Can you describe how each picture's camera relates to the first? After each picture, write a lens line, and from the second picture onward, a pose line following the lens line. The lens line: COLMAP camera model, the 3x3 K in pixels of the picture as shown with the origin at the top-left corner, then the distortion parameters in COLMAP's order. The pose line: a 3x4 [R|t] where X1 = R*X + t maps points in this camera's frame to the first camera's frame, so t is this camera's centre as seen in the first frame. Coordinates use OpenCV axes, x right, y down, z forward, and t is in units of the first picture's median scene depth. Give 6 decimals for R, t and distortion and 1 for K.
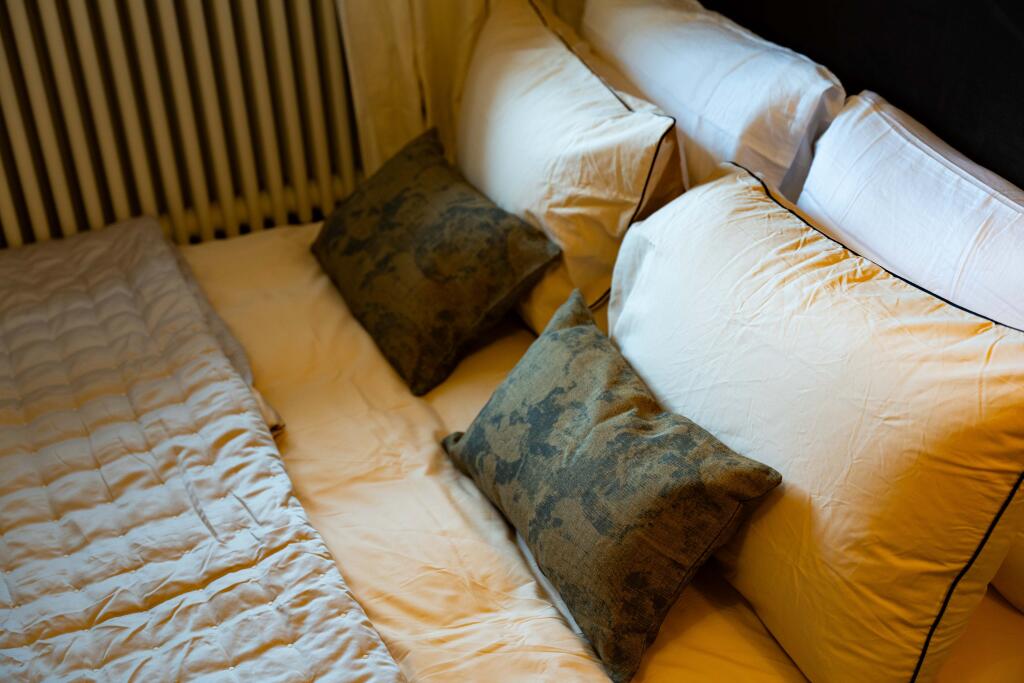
lens RADIAL K [[1464.6, 0, 512.0], [0, 1464.6, 341.5], [0, 0, 1]] dist [0.007986, -0.038689]
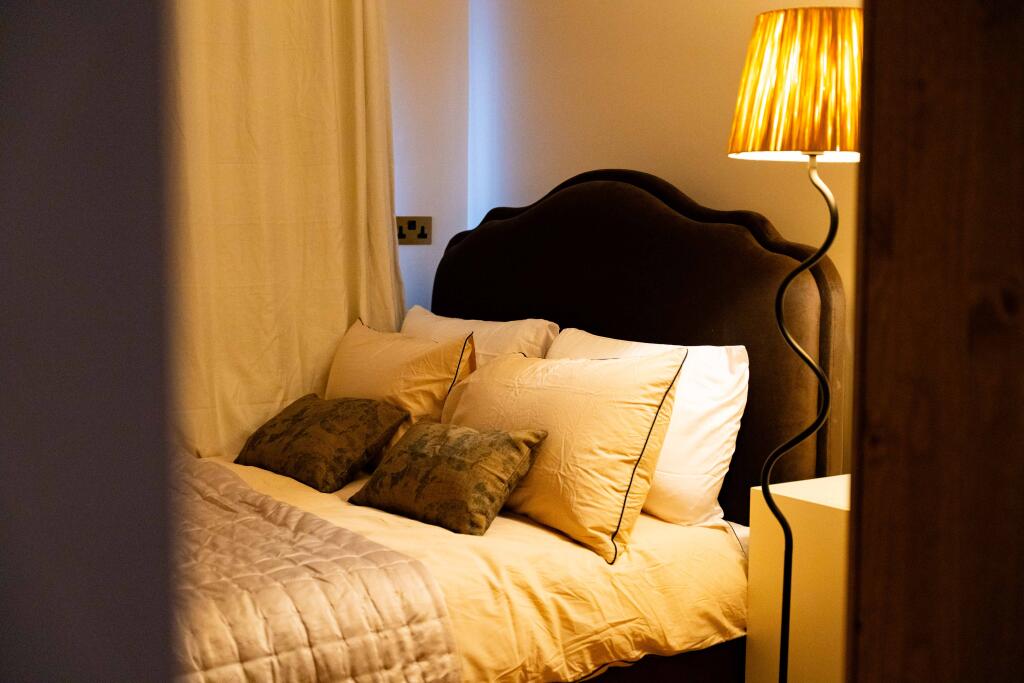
lens RADIAL K [[1495.2, 0, 575.5], [0, 1495.2, 341.9], [0, 0, 1]] dist [0.006603, -0.010895]
pose [[0.966266, 0.036938, 0.254883, -0.252632], [0.084288, 0.889804, -0.448490, 0.737946], [-0.243362, 0.454845, 0.856674, -0.678234]]
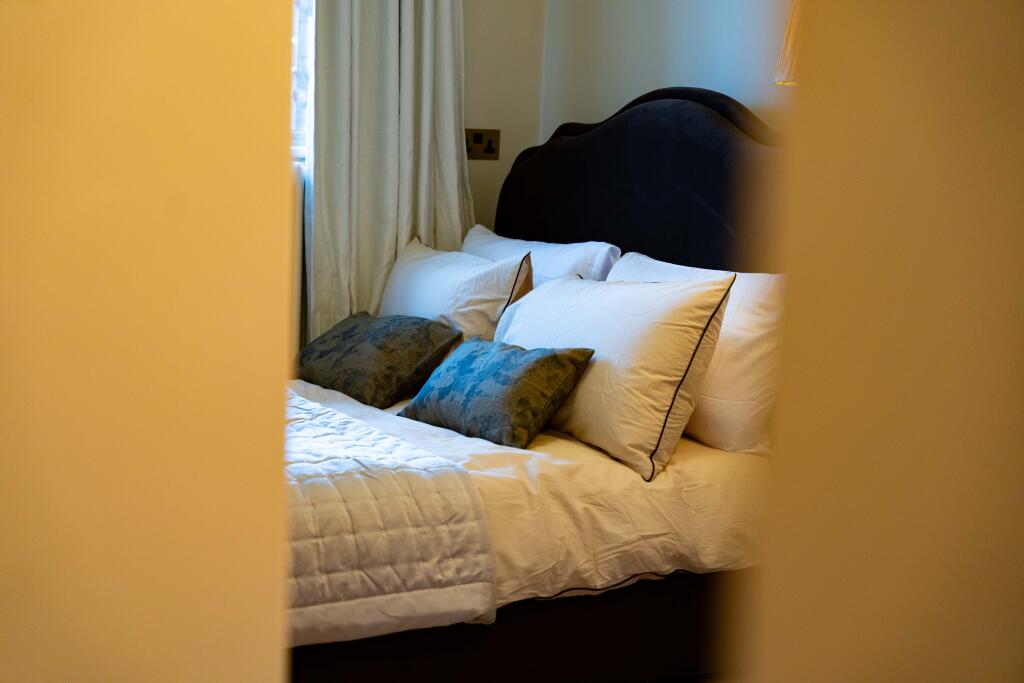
lens RADIAL K [[2086.8, 0, 512.0], [0, 2086.8, 341.5], [0, 0, 1]] dist [0.008035, 0.023780]
pose [[0.985561, 0.071315, 0.153570, -0.304298], [0.002477, 0.900805, -0.434217, 1.084555], [-0.169303, 0.428328, 0.887621, -1.265158]]
